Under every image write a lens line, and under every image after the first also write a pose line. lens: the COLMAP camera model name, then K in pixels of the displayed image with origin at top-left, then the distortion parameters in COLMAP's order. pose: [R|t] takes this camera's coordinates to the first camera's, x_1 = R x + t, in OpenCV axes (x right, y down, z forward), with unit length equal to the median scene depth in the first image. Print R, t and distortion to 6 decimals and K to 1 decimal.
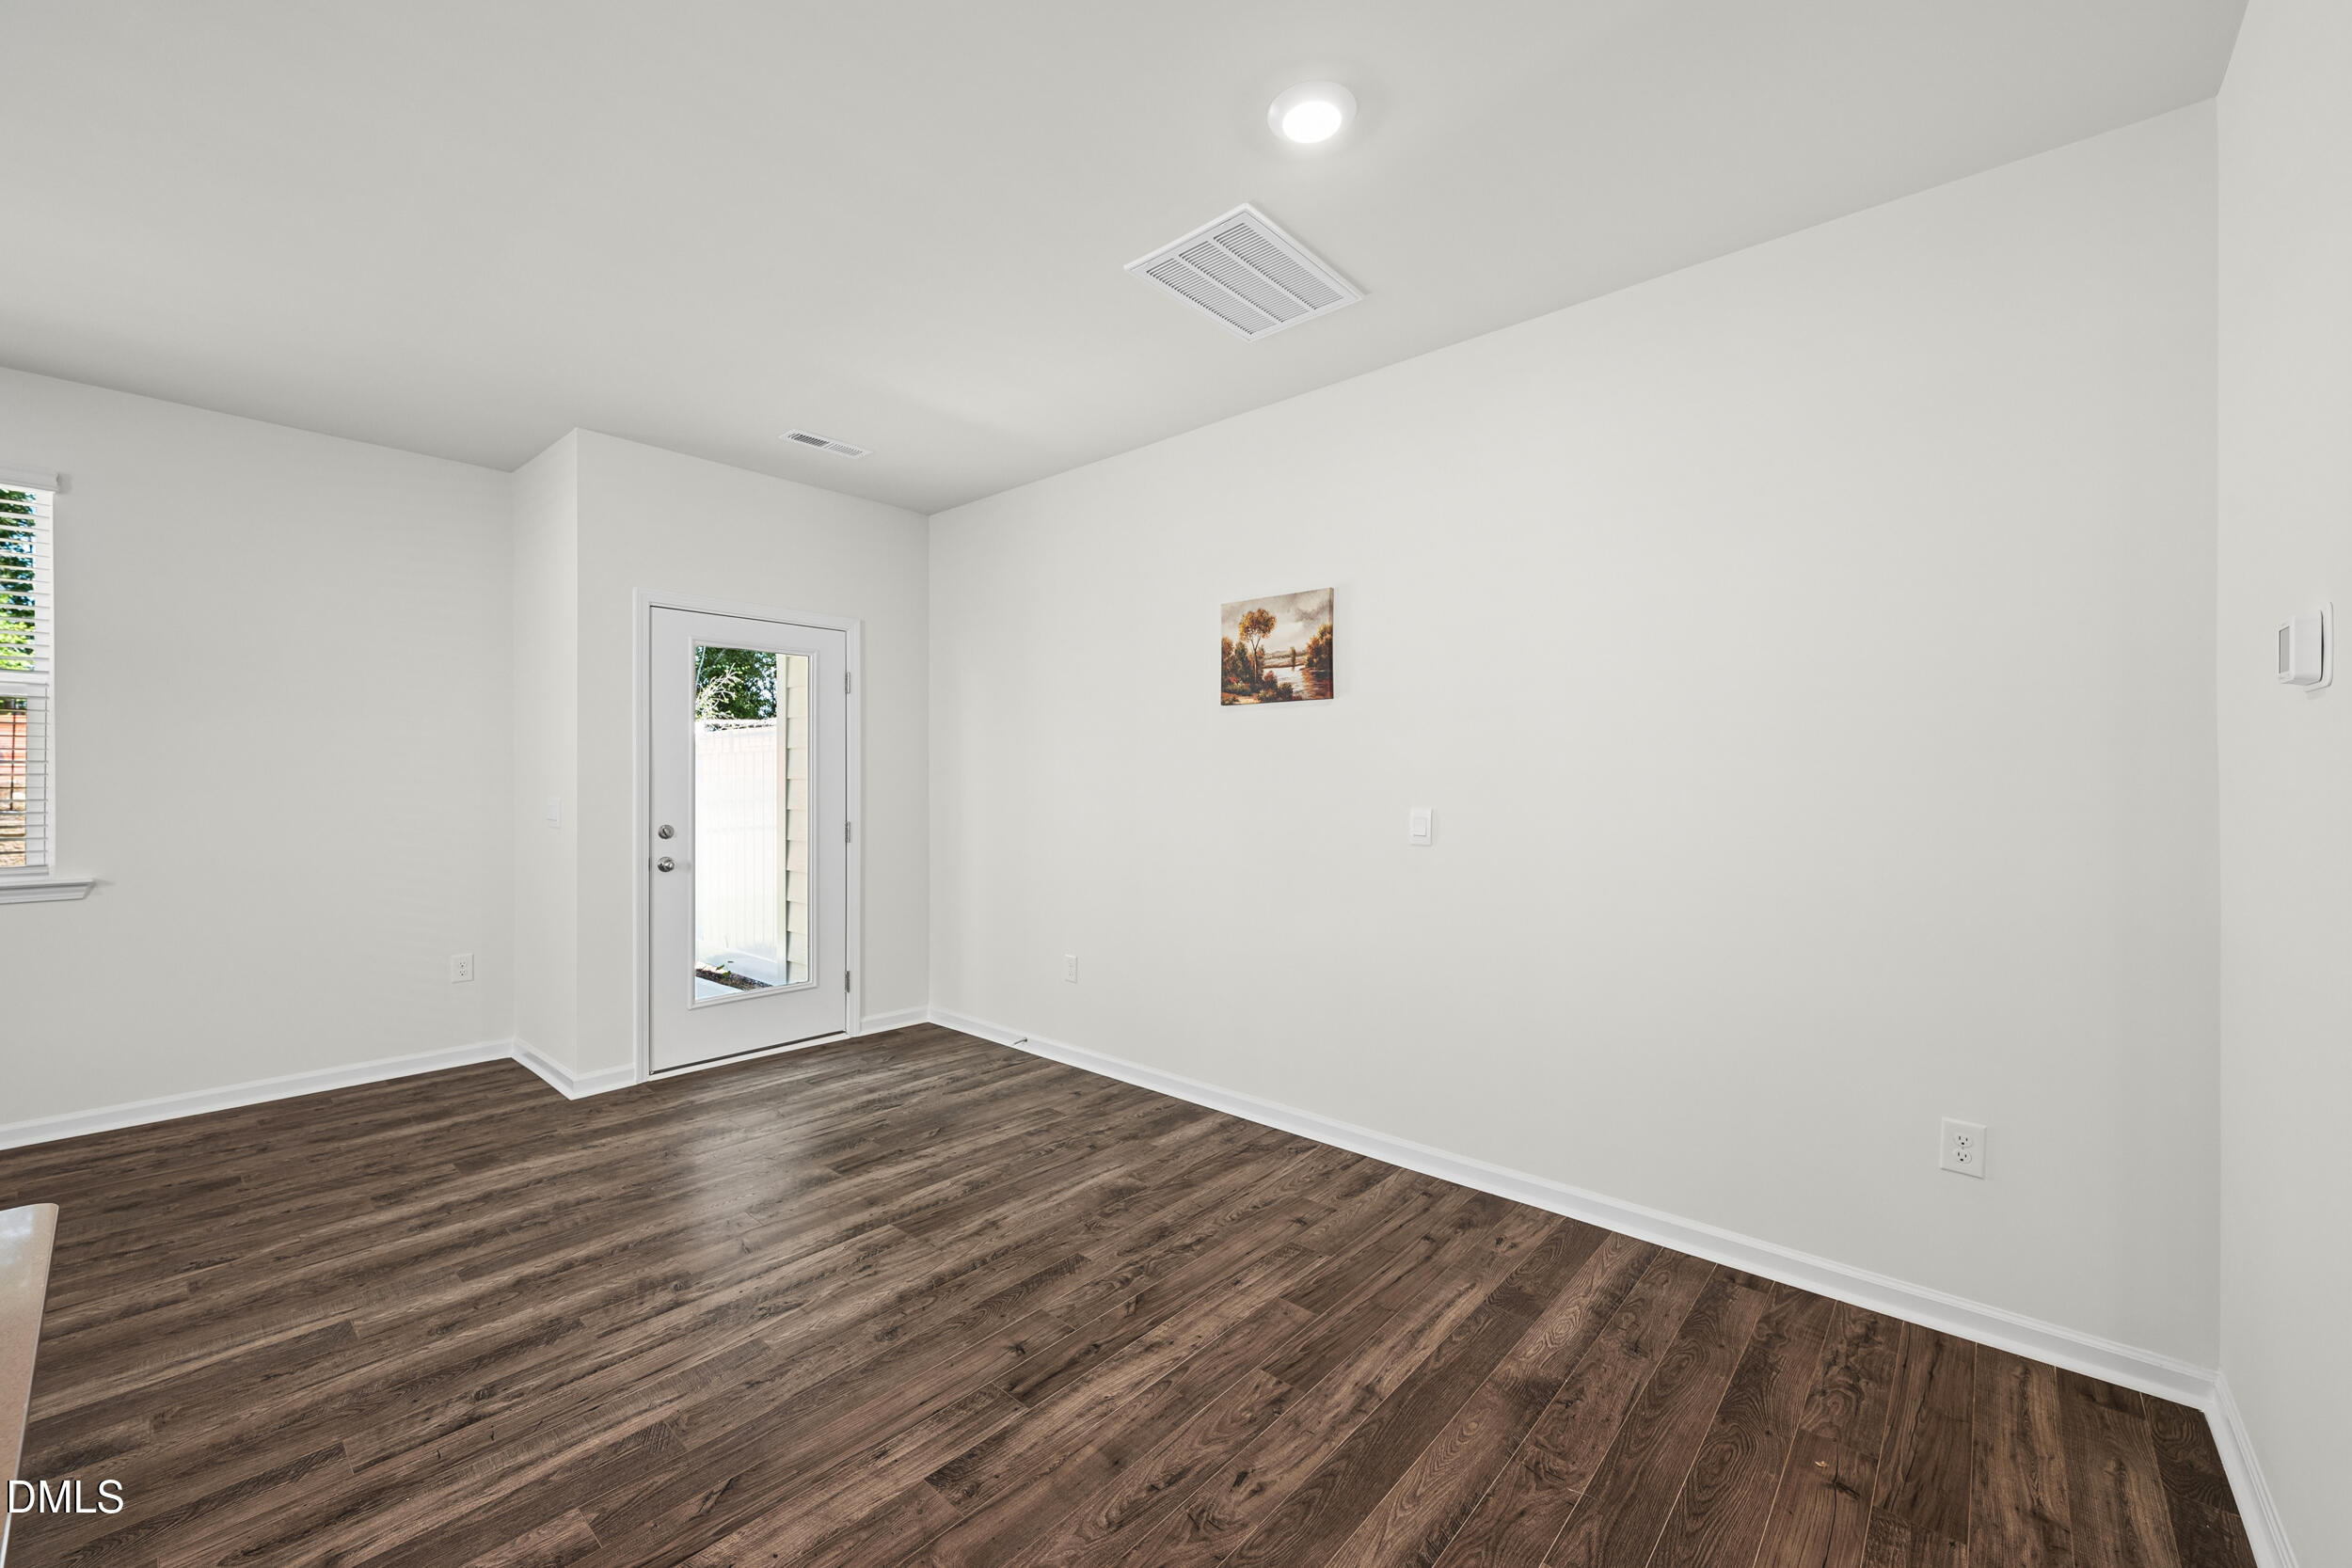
lens RADIAL K [[928.2, 0, 1175.7], [0, 928.2, 786.8], [0, 0, 1]] dist [-0.001773, 0.000065]
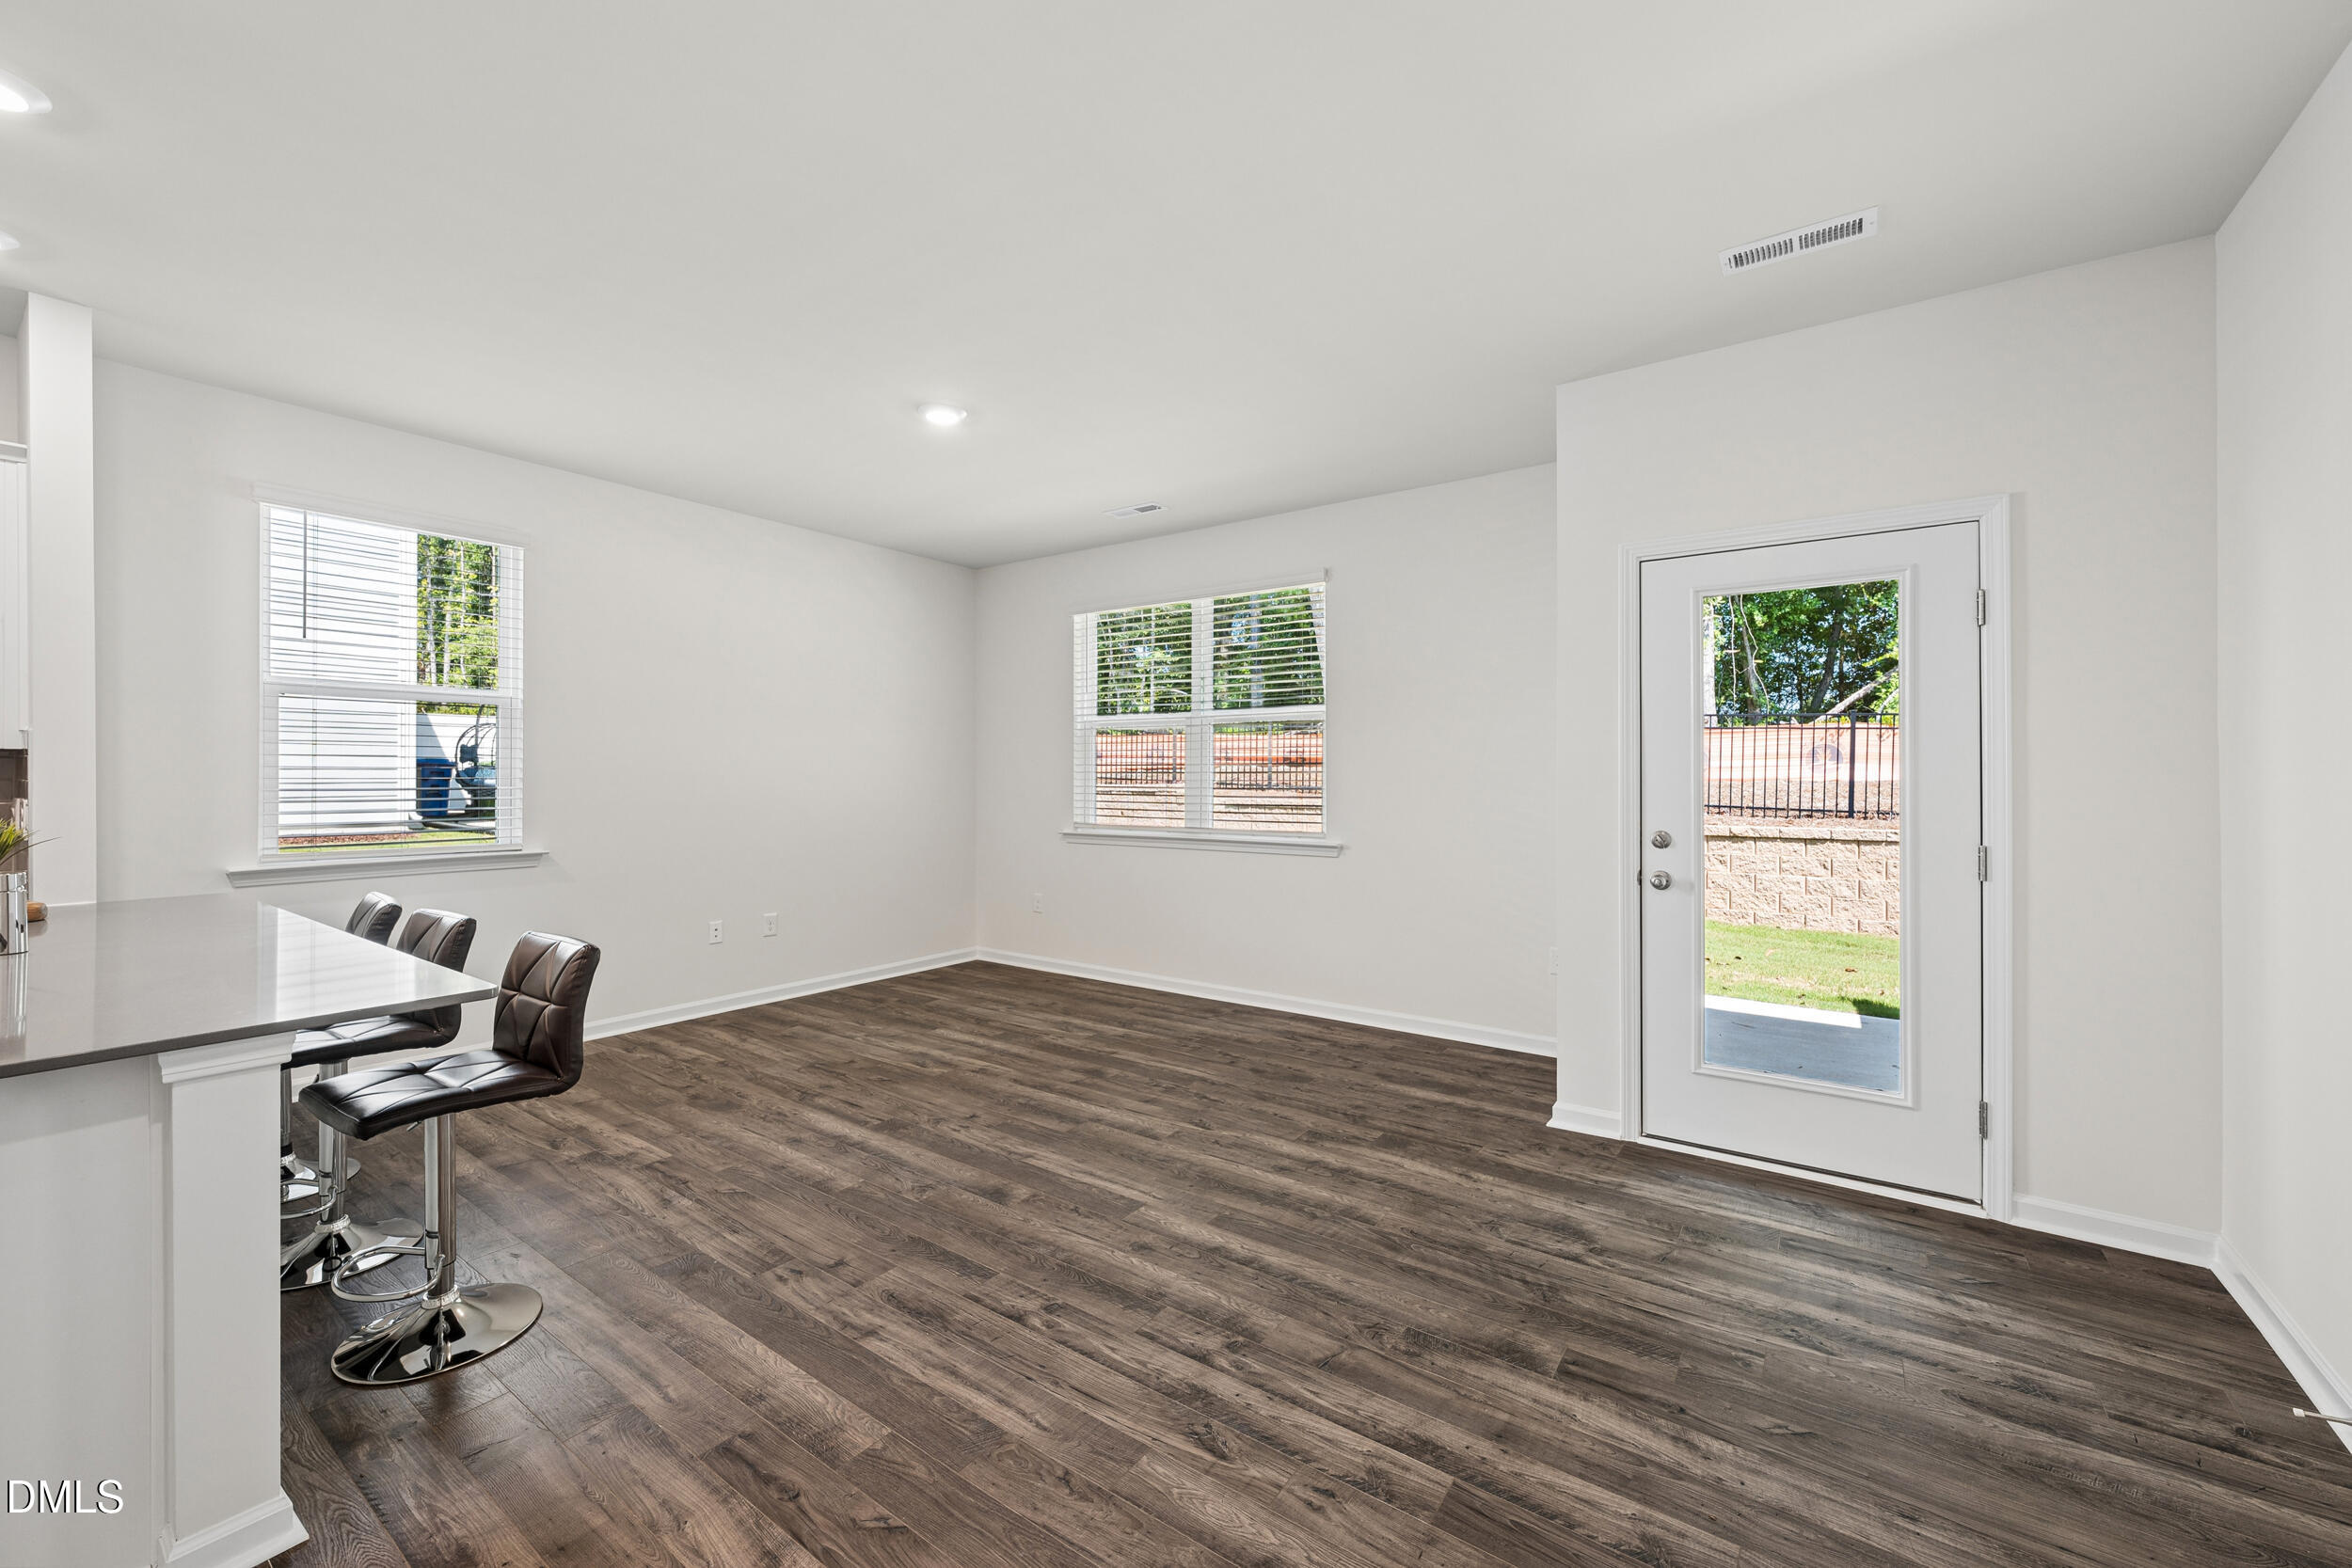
lens RADIAL K [[928.2, 0, 1176.2], [0, 928.2, 775.9], [0, 0, 1]] dist [-0.001773, 0.000065]
pose [[0.100693, -0.000092, -0.994918, 0.265093], [-0.007280, 0.999973, -0.000830, -0.003678], [0.994891, 0.007327, 0.100689, 0.657725]]
